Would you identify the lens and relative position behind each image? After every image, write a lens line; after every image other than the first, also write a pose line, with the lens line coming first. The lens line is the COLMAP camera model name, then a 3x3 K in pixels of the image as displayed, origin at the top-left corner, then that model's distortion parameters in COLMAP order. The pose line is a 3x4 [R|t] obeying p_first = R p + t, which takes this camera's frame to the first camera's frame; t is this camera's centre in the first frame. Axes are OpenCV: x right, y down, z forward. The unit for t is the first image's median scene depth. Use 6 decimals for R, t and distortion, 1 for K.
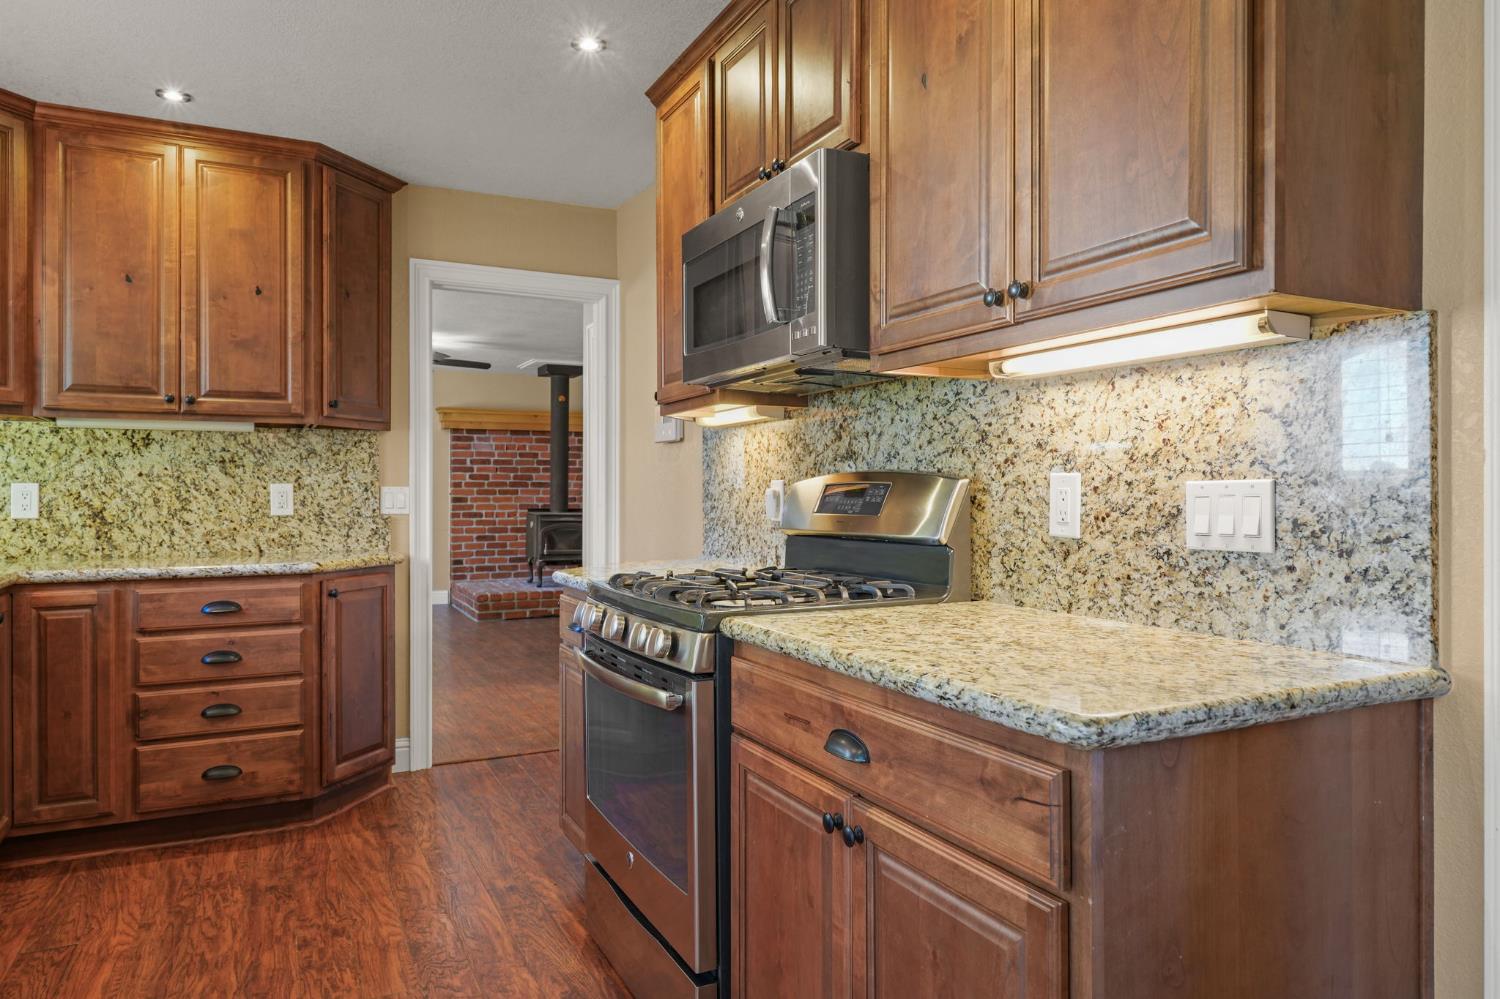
lens RADIAL K [[981.0, 0, 747.3], [0, 981.0, 489.9], [0, 0, 1]] dist [0.005248, 0.000893]
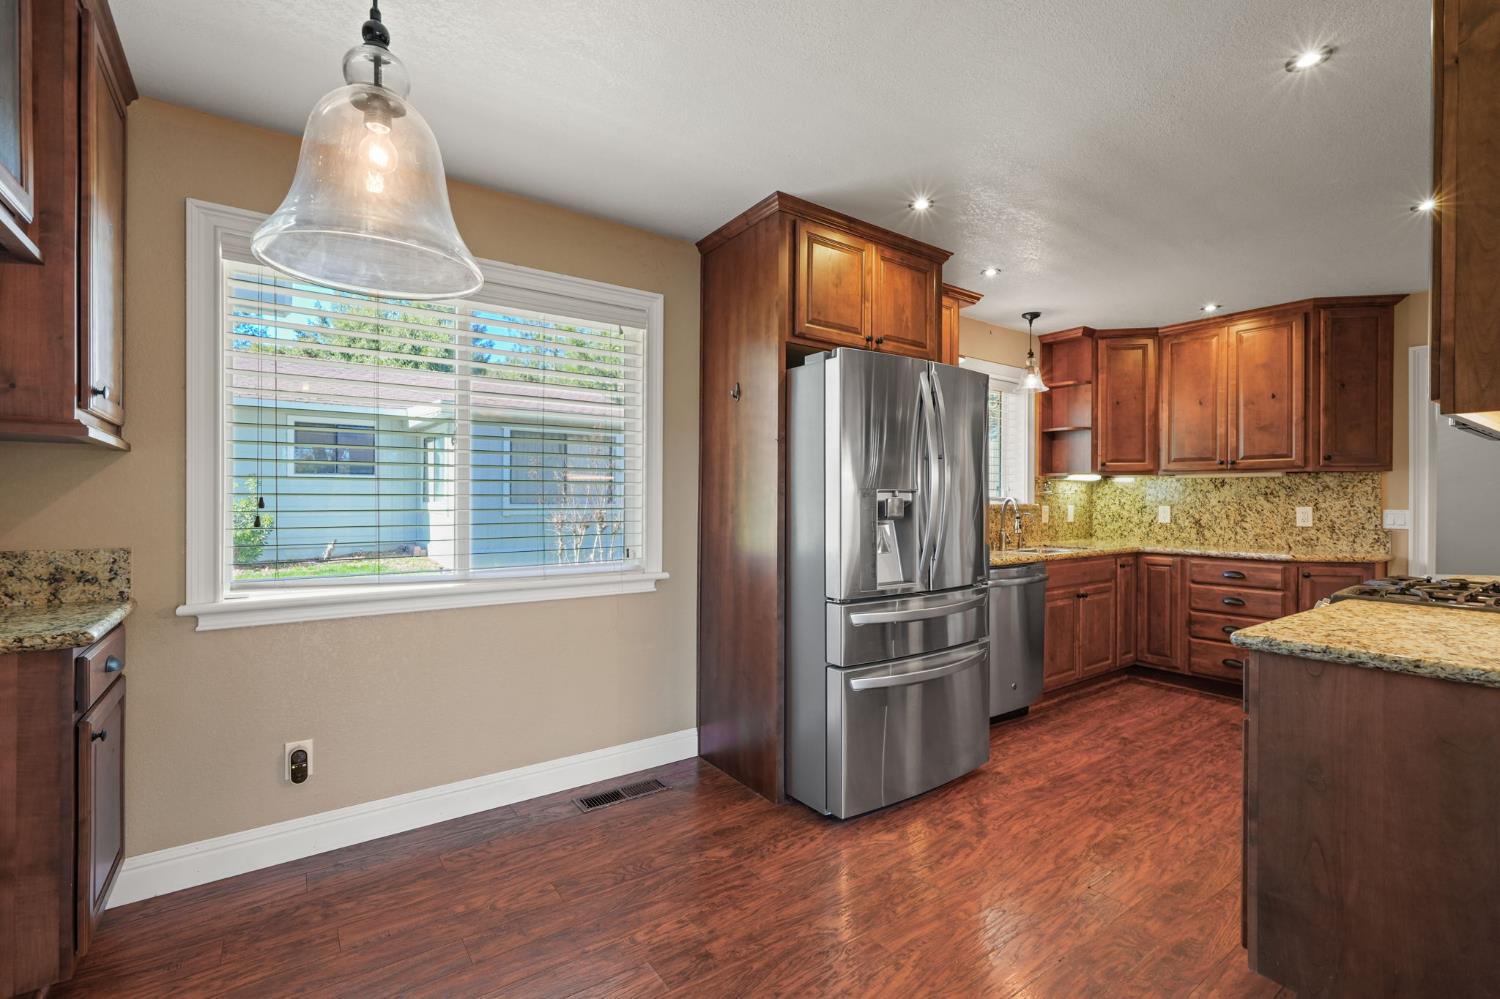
lens RADIAL K [[659.8, 0, 749.4], [0, 659.8, 501.2], [0, 0, 1]] dist [0.000099, -0.000118]
pose [[0.168697, 0.004809, -0.985656, 0.546523], [-0.001466, 0.999988, 0.004628, -0.024006], [0.985667, 0.000664, 0.168702, -0.115662]]
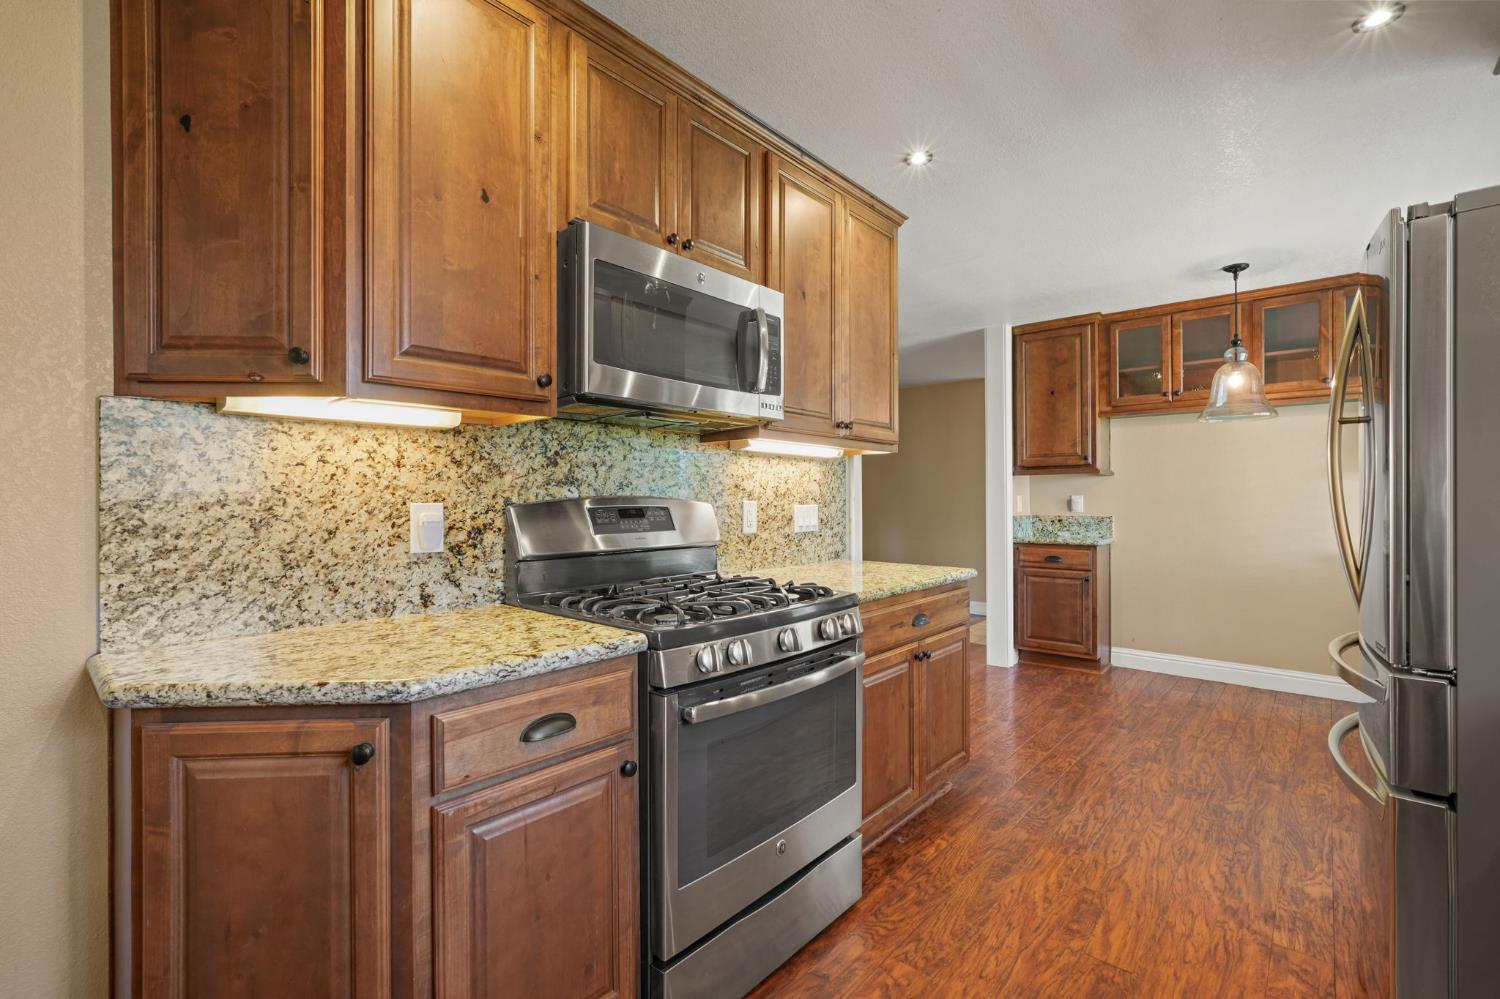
lens RADIAL K [[659.8, 0, 746.1], [0, 659.8, 496.2], [0, 0, 1]] dist [0.000099, -0.000118]
pose [[-0.381774, 0.007494, 0.924225, -0.551857], [0.000956, 0.999970, -0.007714, -0.010230], [-0.924255, -0.002062, -0.381769, 0.919135]]
